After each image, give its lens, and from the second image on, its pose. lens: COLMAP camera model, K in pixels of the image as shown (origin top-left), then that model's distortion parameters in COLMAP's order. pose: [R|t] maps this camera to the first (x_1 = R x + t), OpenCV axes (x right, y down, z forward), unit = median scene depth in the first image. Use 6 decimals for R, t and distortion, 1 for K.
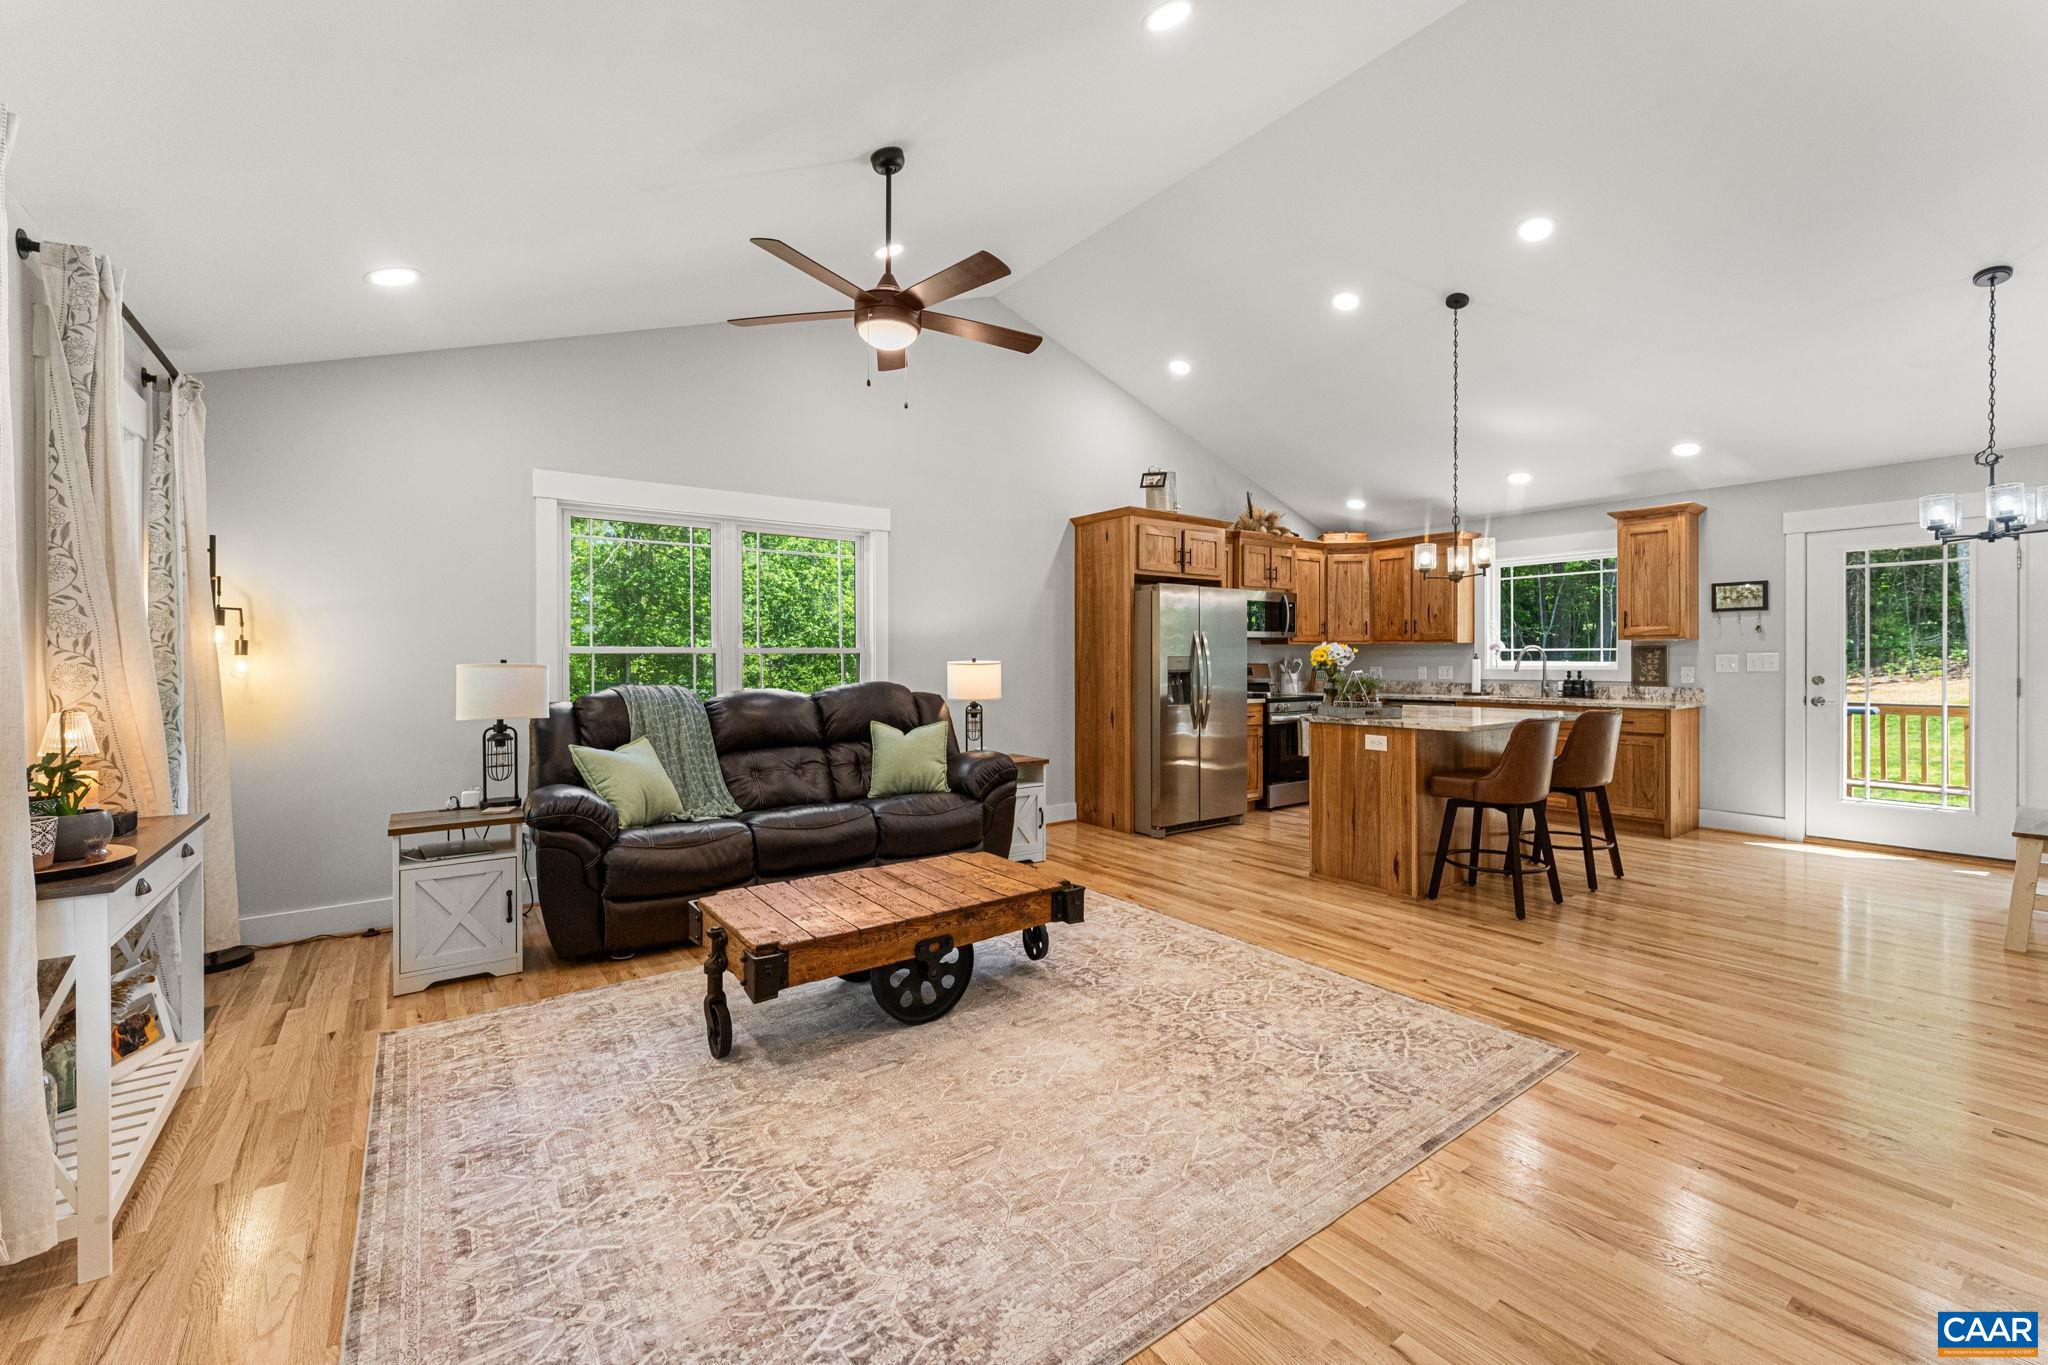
lens RADIAL K [[833.8, 0, 1022.6], [0, 833.8, 668.0], [0, 0, 1]] dist [-0.000782, 0.000630]
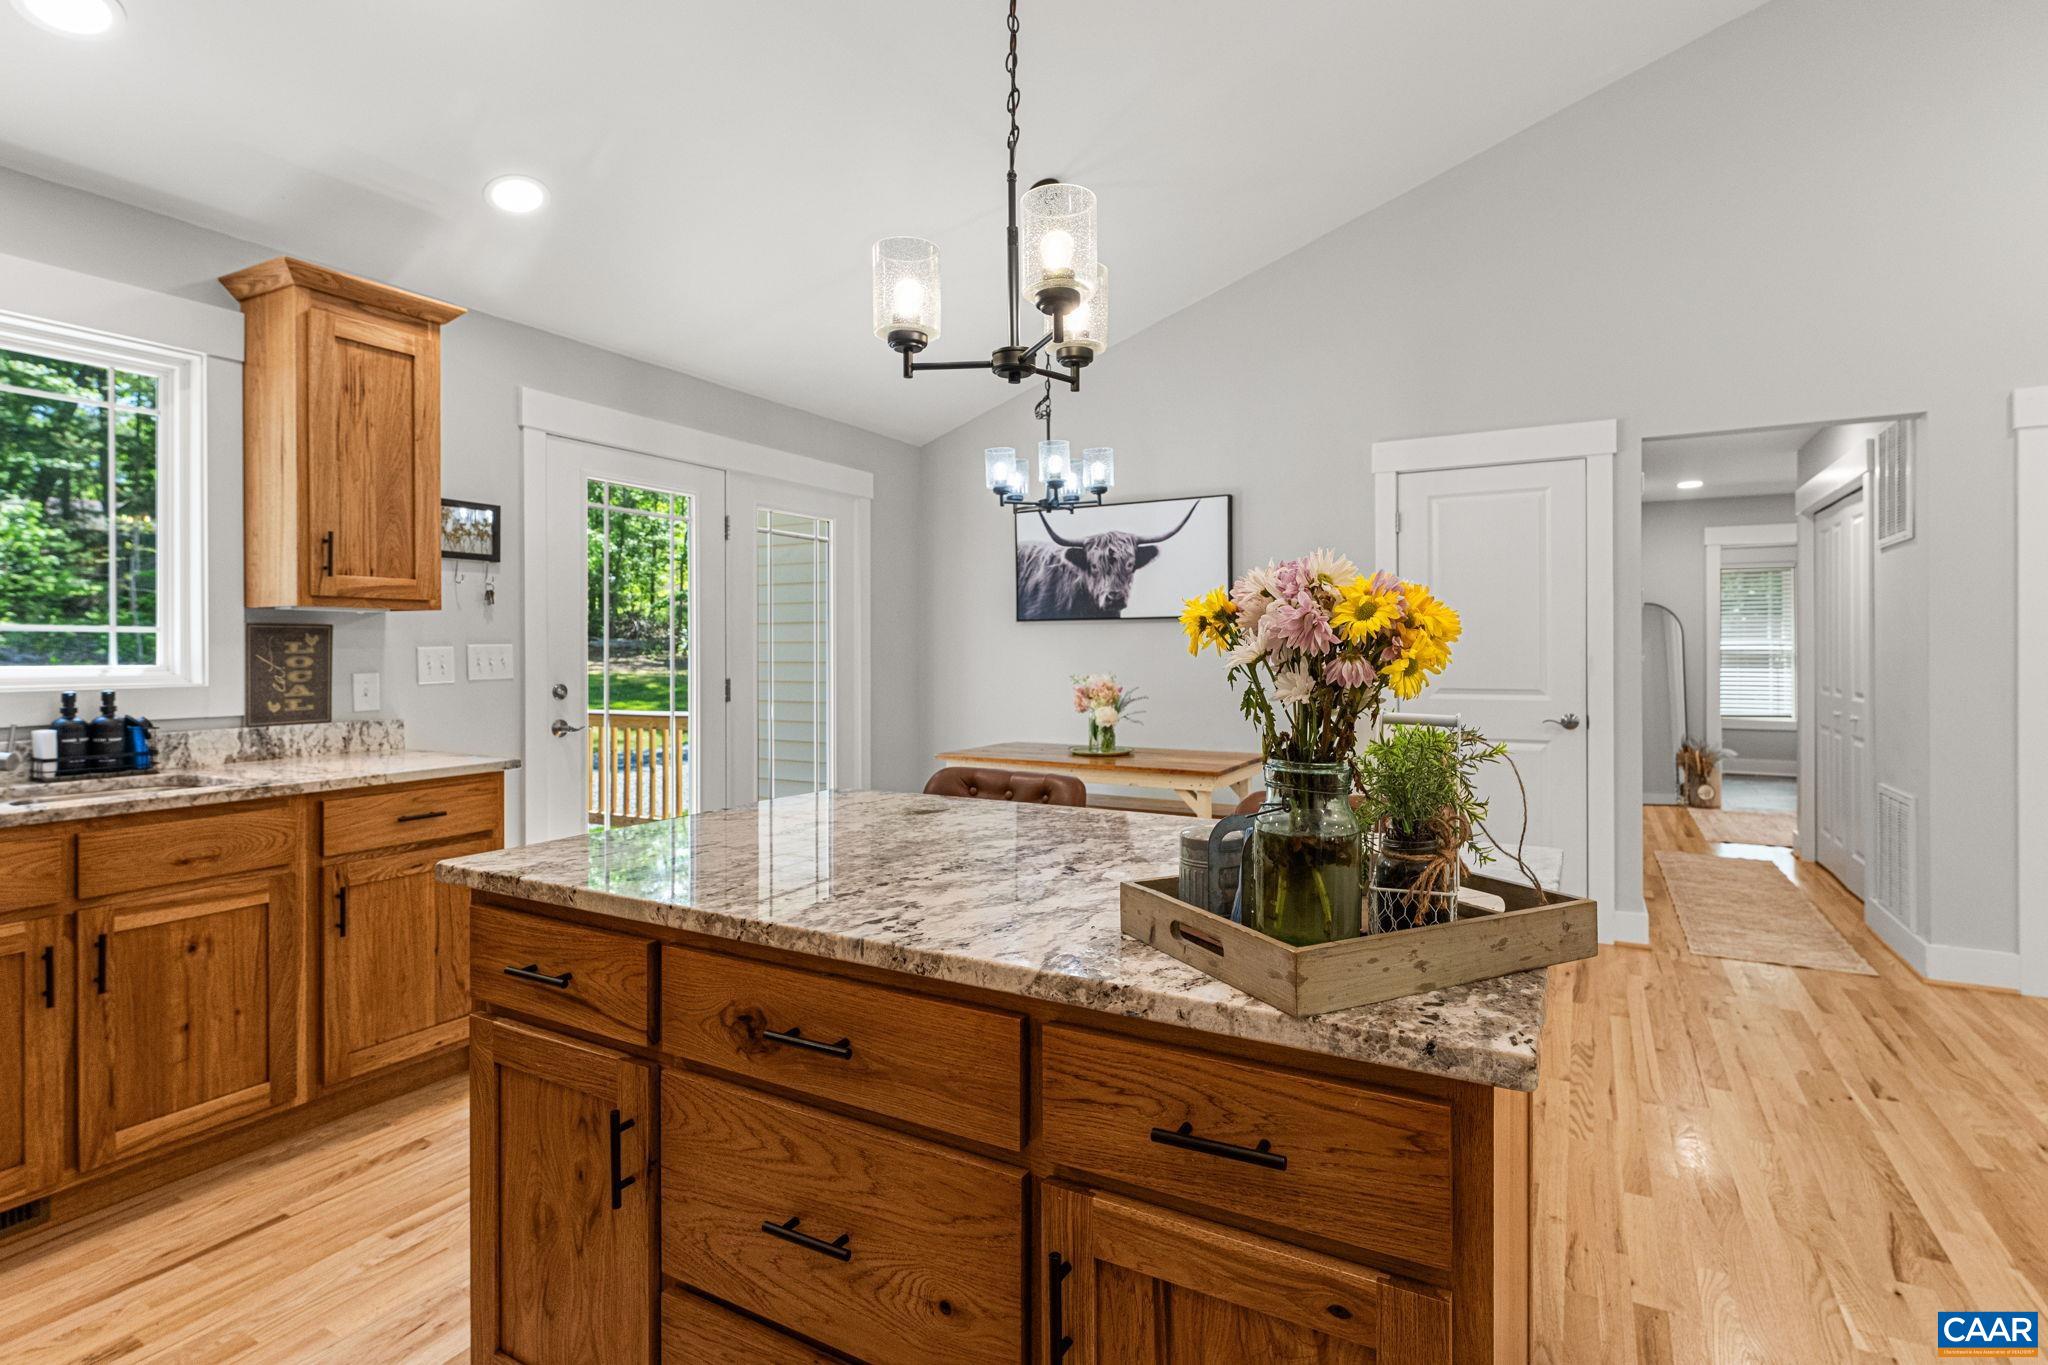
lens RADIAL K [[1000.1, 0, 1029.8], [0, 1000.1, 653.7], [0, 0, 1]] dist [0.001115, -0.001027]
pose [[-0.419239, 0.001143, 0.907875, 0.168818], [0.013519, 0.999896, 0.004984, -0.009978], [-0.907775, 0.014363, -0.419211, 0.897368]]
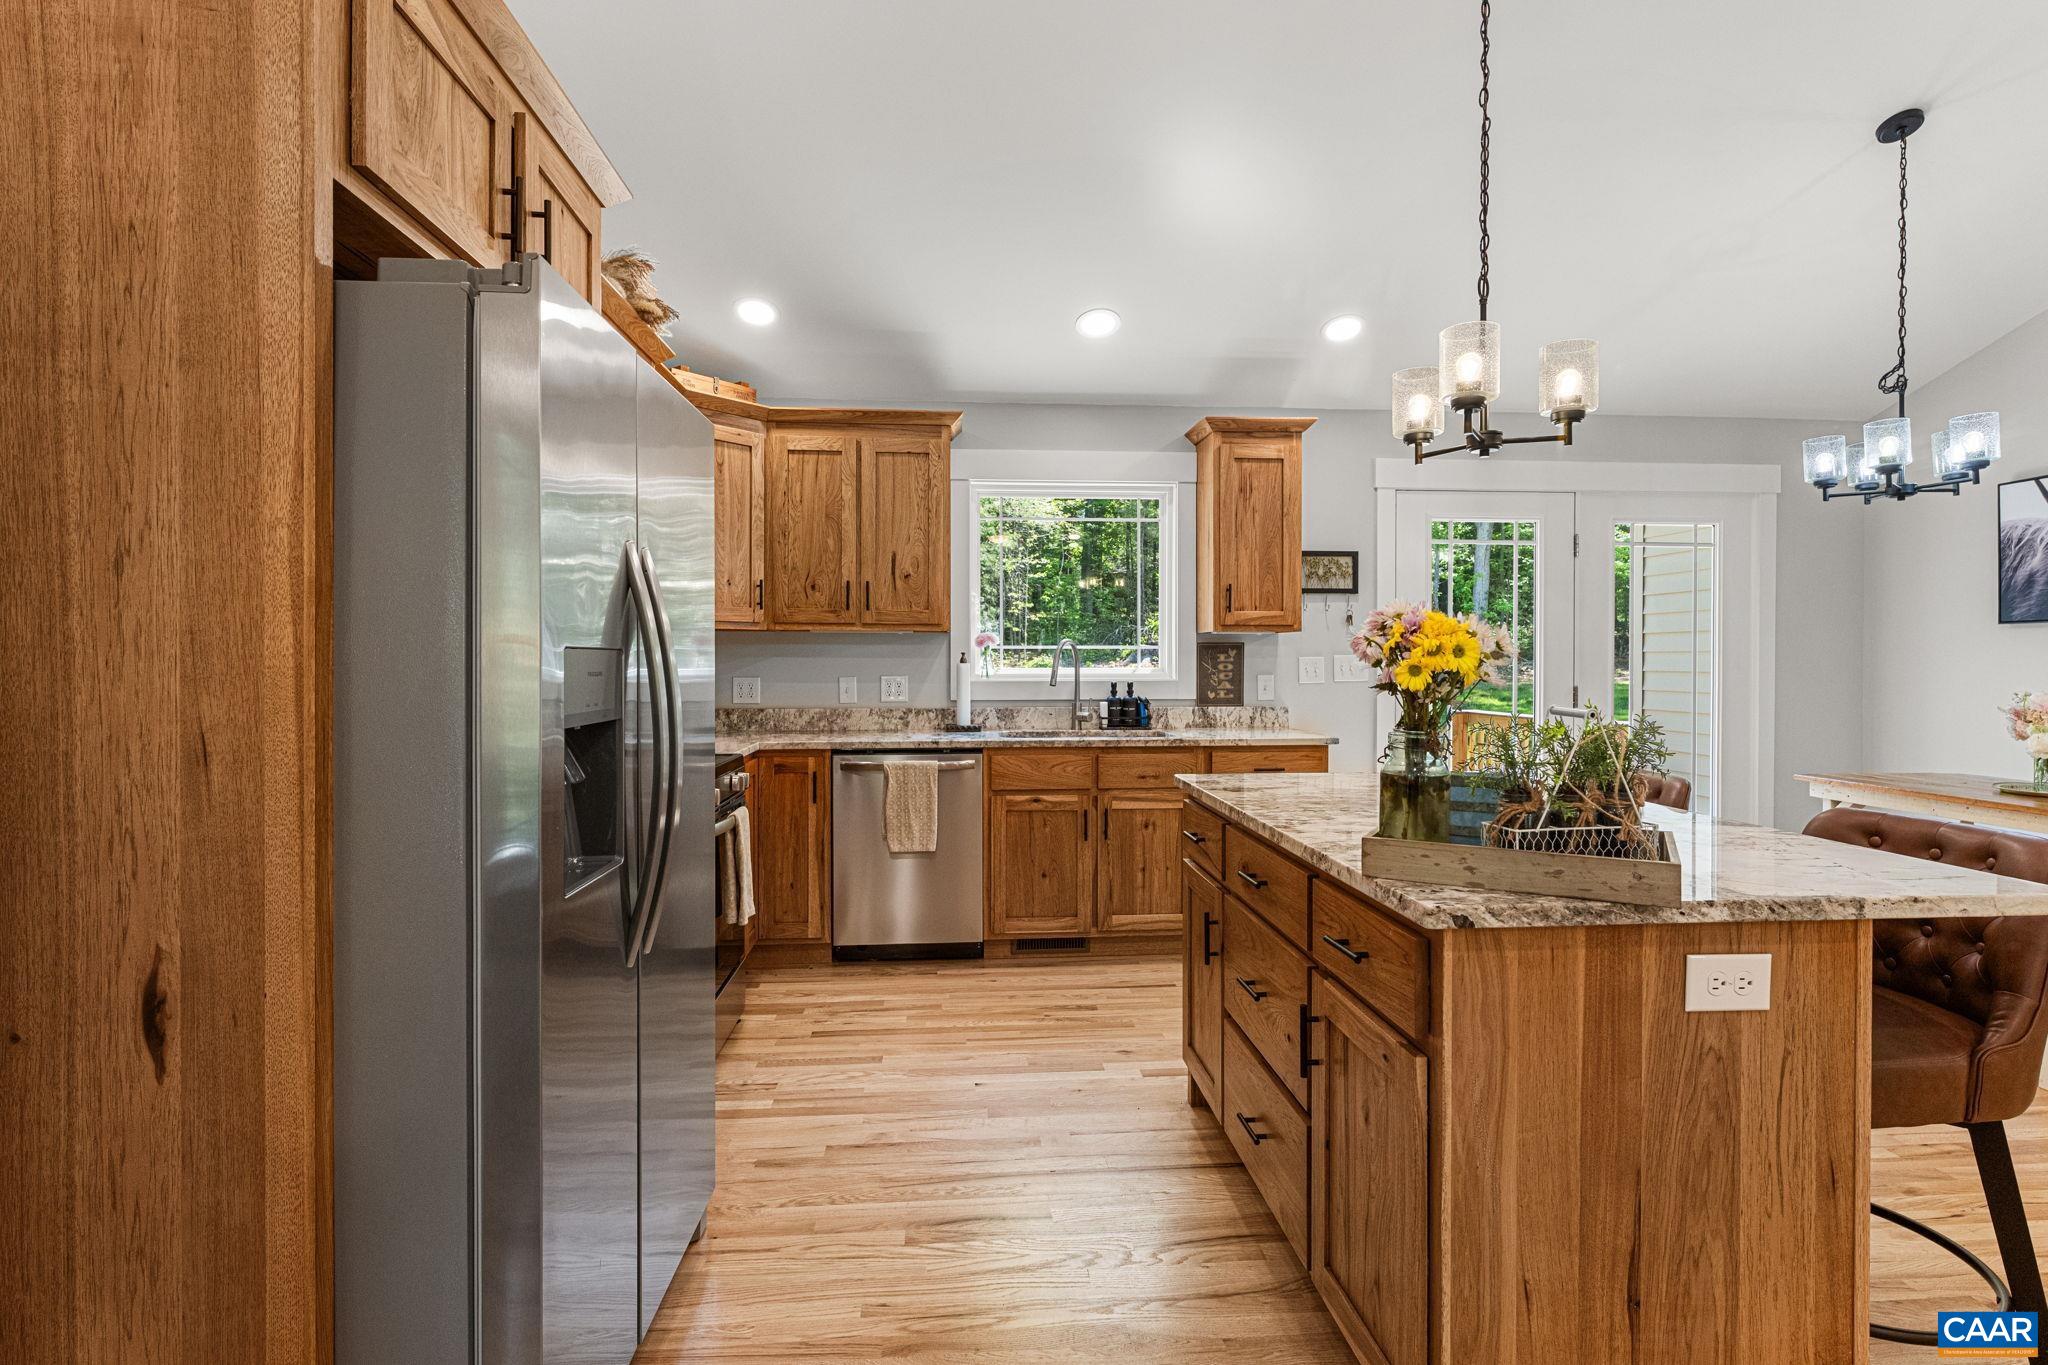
lens RADIAL K [[1000.1, 0, 1023.4], [0, 1000.1, 670.1], [0, 0, 1]] dist [0.001115, -0.001027]
pose [[0.528622, -0.004577, 0.848845, 0.028913], [0.006924, 0.999975, 0.001080, -0.007661], [-0.848829, 0.005307, 0.528641, 0.741196]]
